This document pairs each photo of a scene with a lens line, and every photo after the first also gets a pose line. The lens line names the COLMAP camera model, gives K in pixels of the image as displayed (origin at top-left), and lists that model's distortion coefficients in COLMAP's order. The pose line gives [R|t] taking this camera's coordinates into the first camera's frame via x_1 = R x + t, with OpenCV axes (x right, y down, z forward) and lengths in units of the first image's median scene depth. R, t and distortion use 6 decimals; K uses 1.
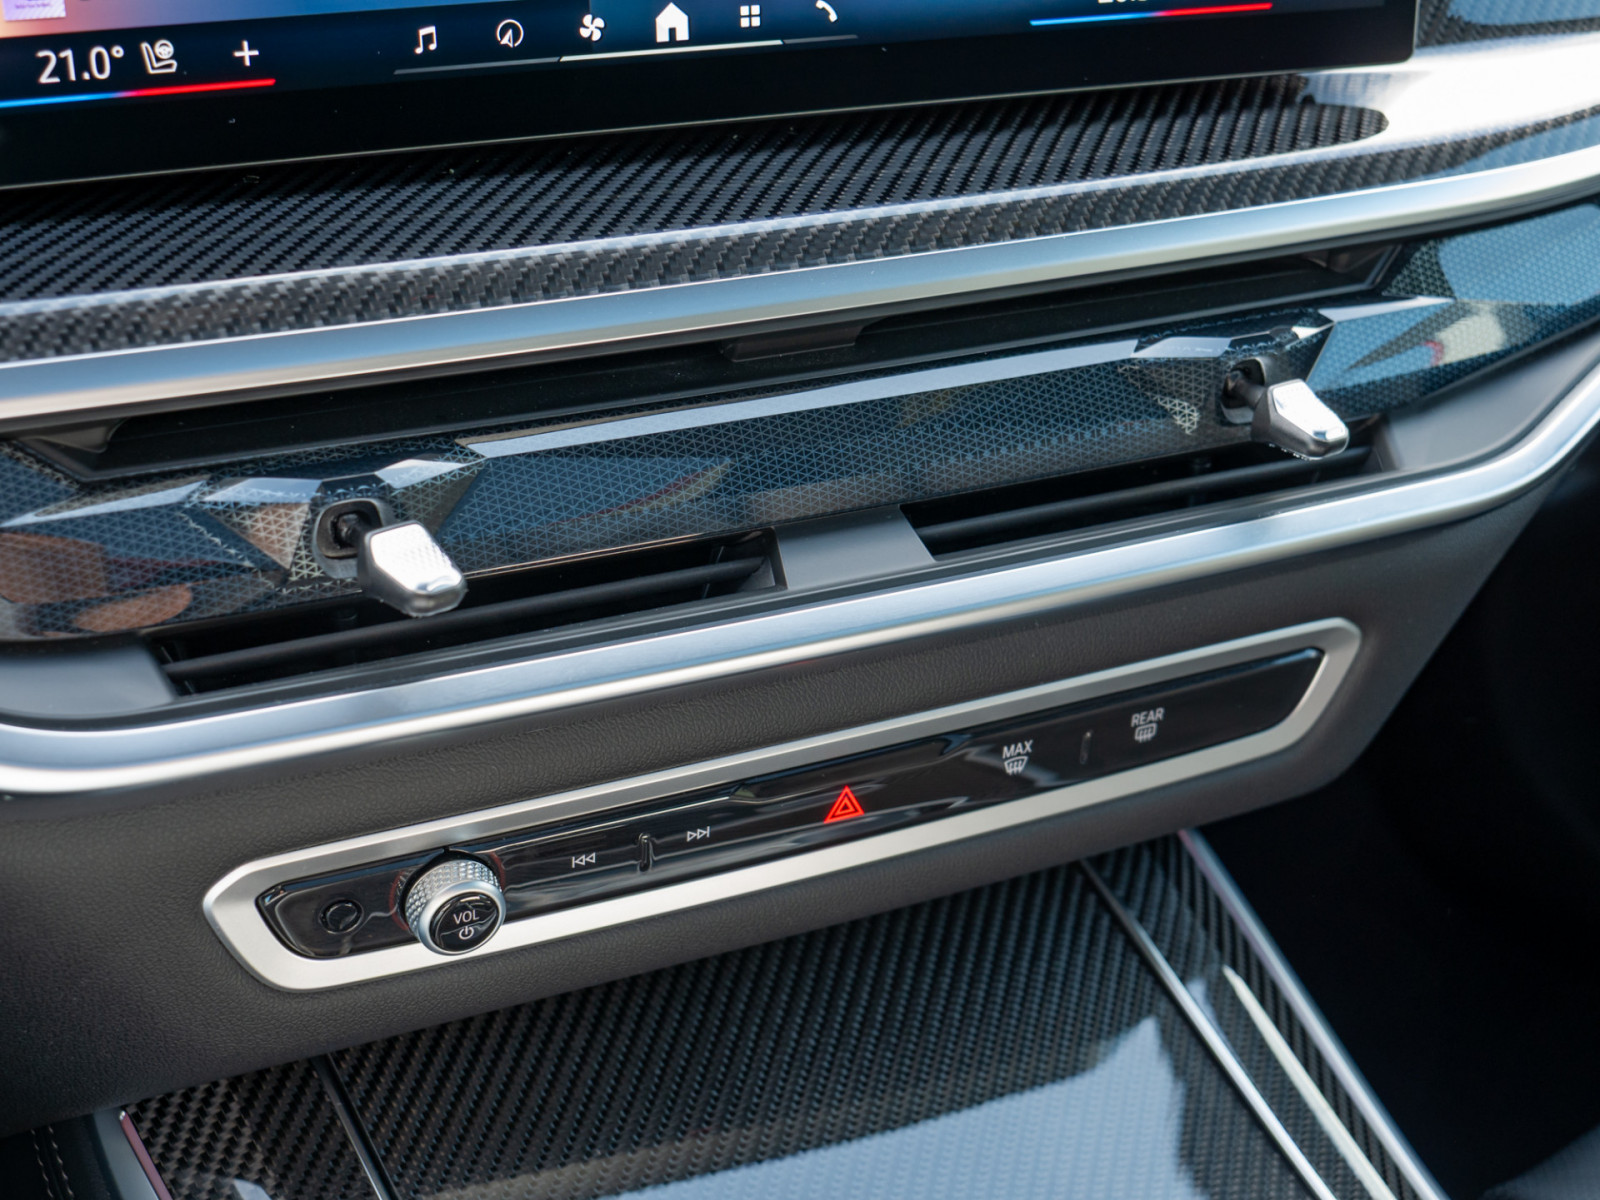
lens RADIAL K [[2359.7, 0, 768.3], [0, 2359.7, 629.6], [0, 0, 1]] dist [0.014052, 0.000000]
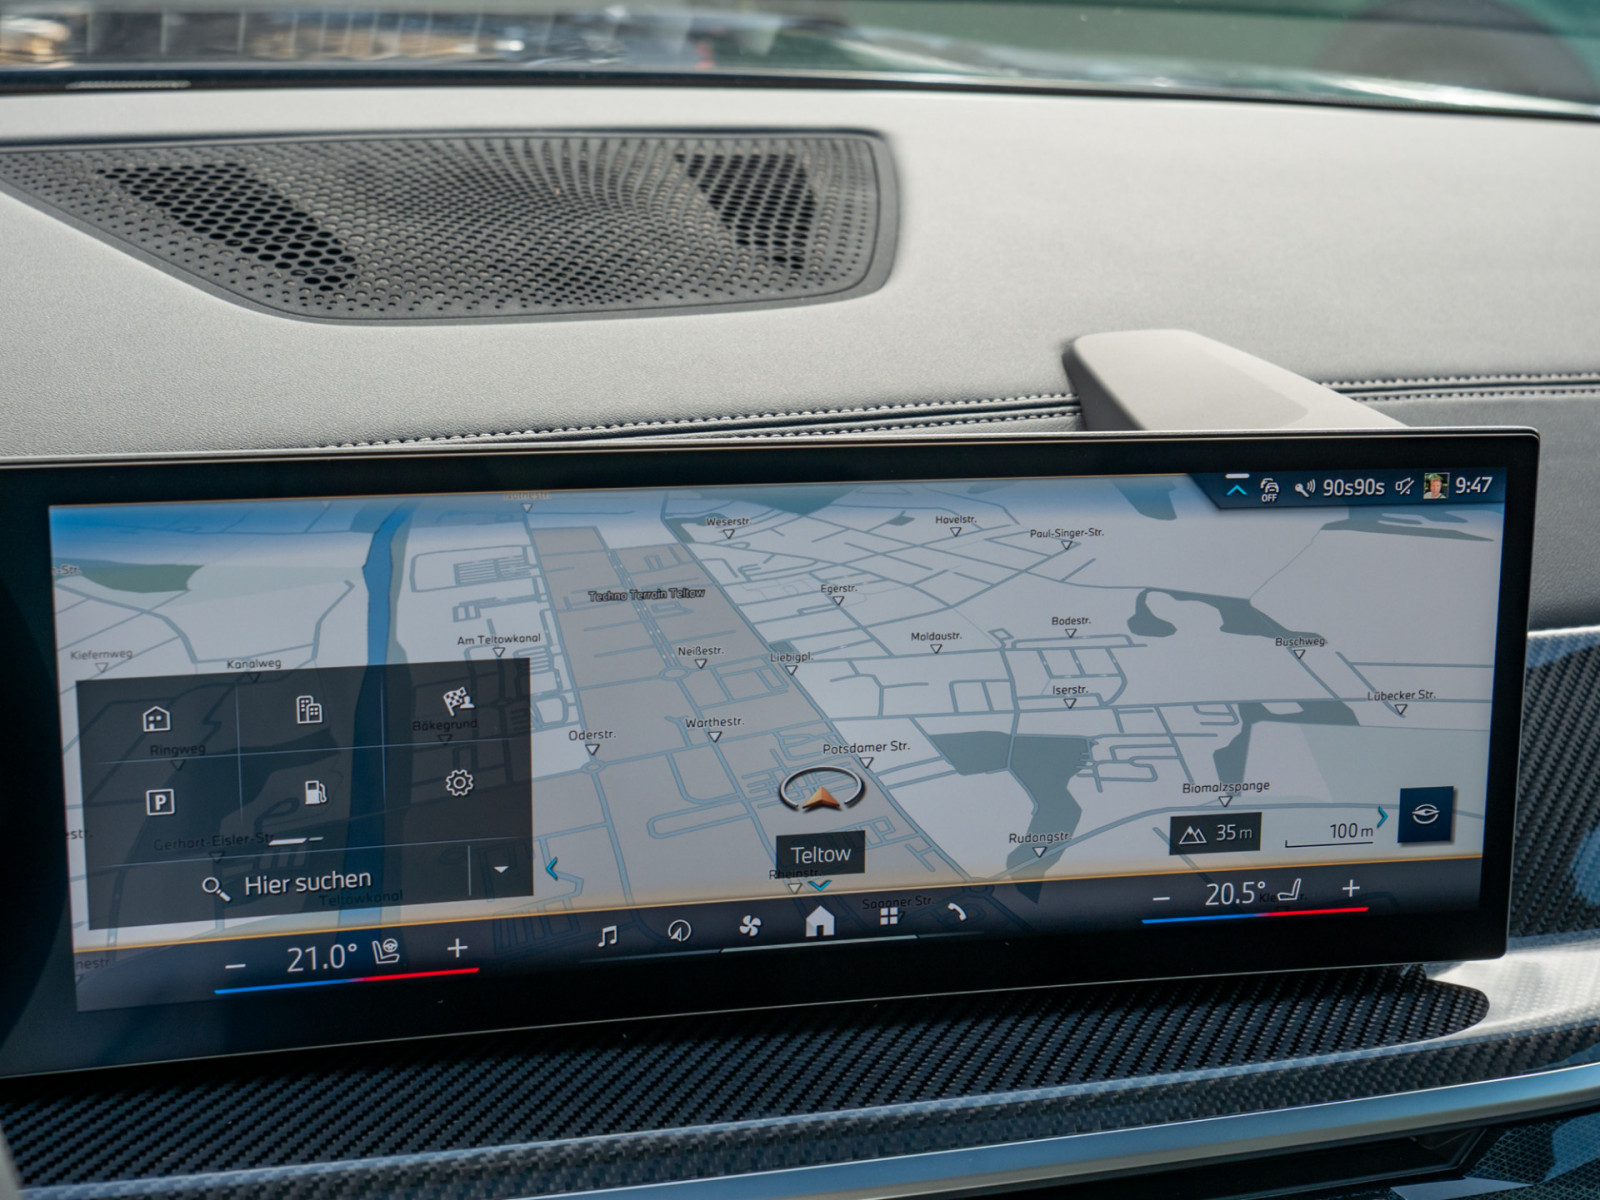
lens RADIAL K [[2359.7, 0, 797.7], [0, 2359.7, 610.3], [0, 0, 1]] dist [0.014052, 0.000000]
pose [[0.986377, 0.058073, -0.153911, 0.122484], [-0.084963, 0.981010, -0.174359, -0.205854], [0.140863, 0.185061, 0.972579, -0.180489]]
